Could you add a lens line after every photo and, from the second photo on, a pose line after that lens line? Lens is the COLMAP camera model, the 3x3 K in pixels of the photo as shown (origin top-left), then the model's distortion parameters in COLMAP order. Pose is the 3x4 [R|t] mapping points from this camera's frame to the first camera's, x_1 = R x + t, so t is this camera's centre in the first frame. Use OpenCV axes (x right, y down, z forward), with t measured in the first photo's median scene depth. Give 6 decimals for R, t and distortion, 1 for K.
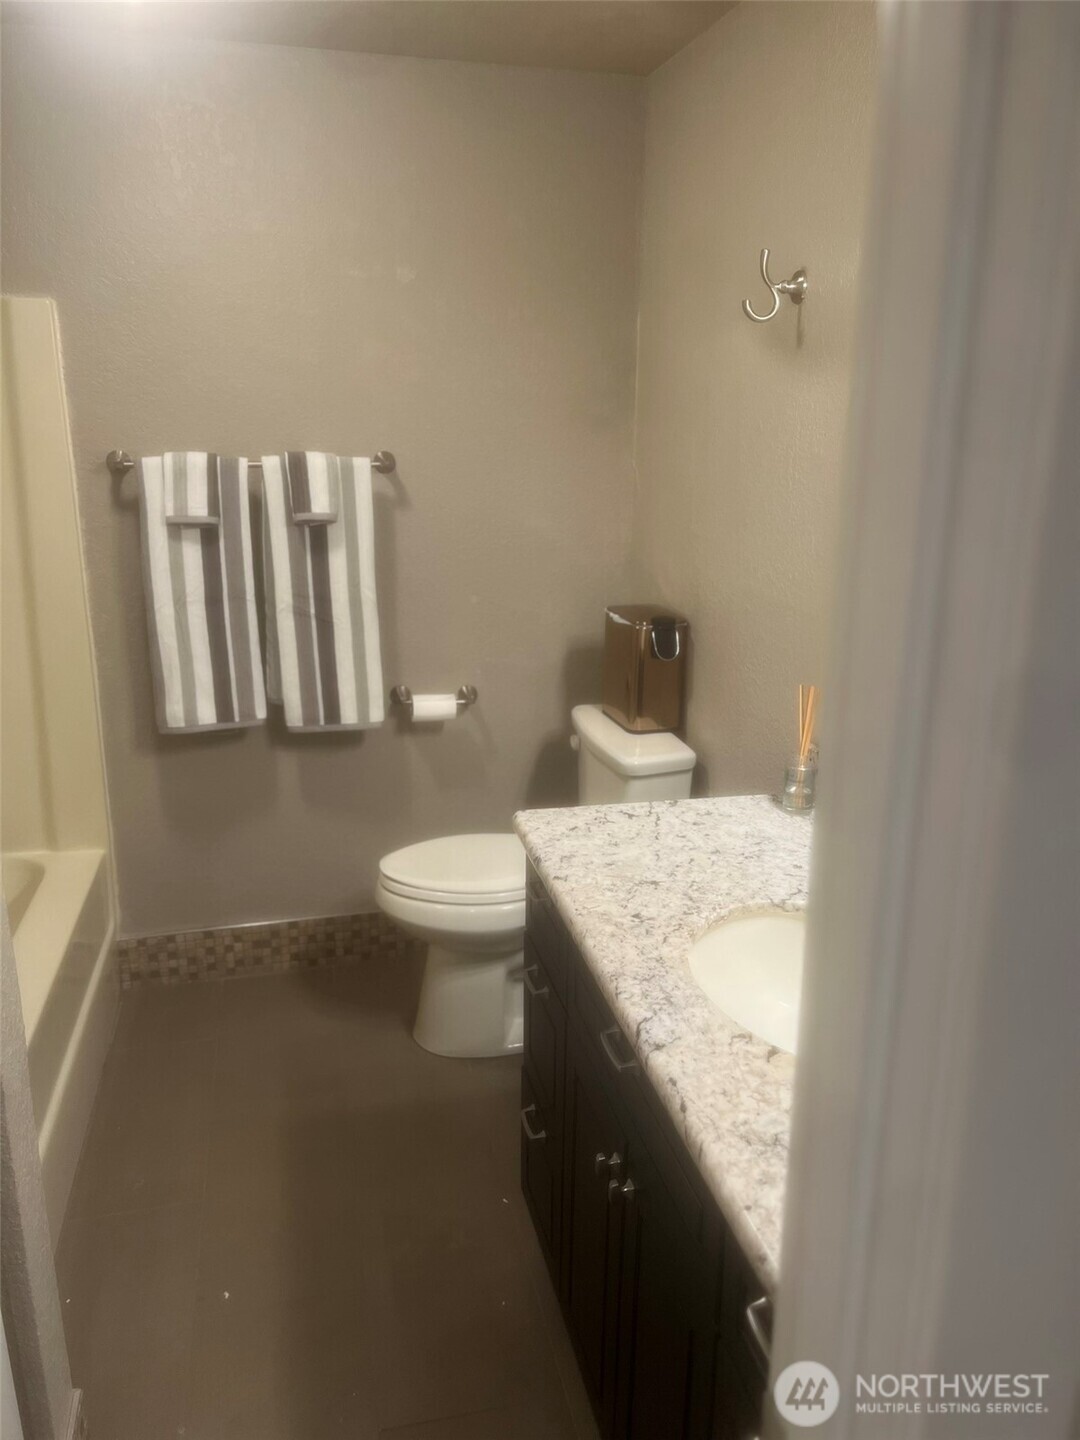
lens RADIAL K [[1080.0, 0, 542.5], [0, 1080.0, 709.0], [0, 0, 1]] dist [0.063741, -0.074316]
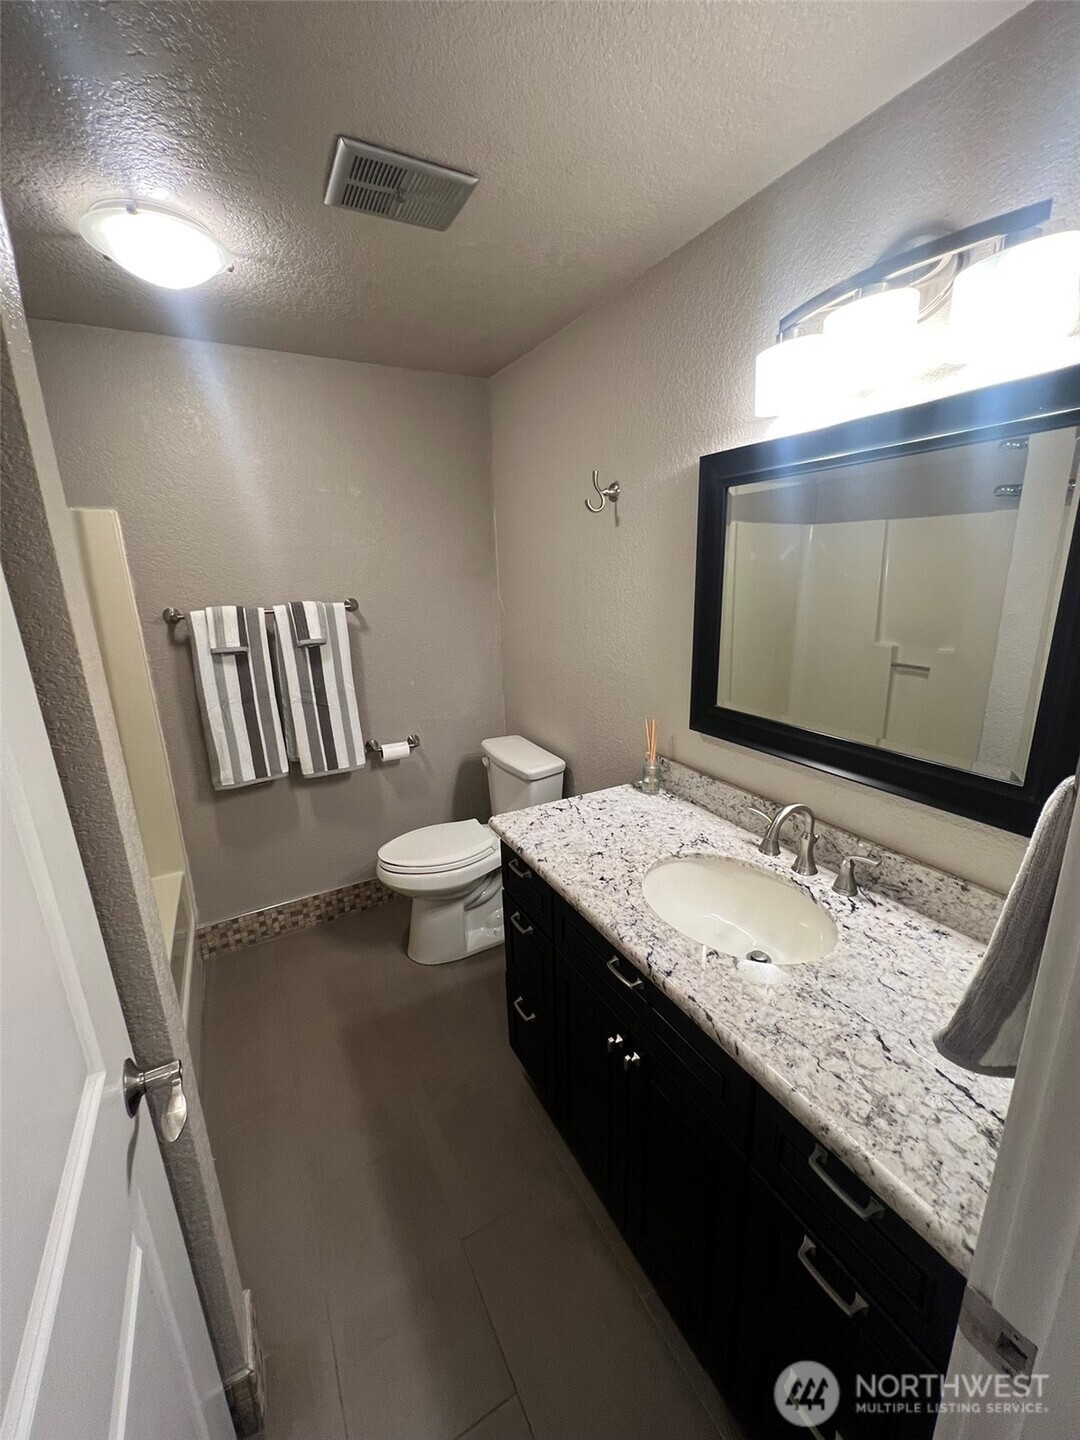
lens RADIAL K [[577.5, 0, 548.9], [0, 577.5, 712.6], [0, 0, 1]] dist [-0.005161, 0.001871]
pose [[0.963780, -0.102395, 0.246259, -0.094170], [0.108310, 0.994061, -0.010557, -0.027595], [-0.243716, 0.036847, 0.969147, 0.104159]]
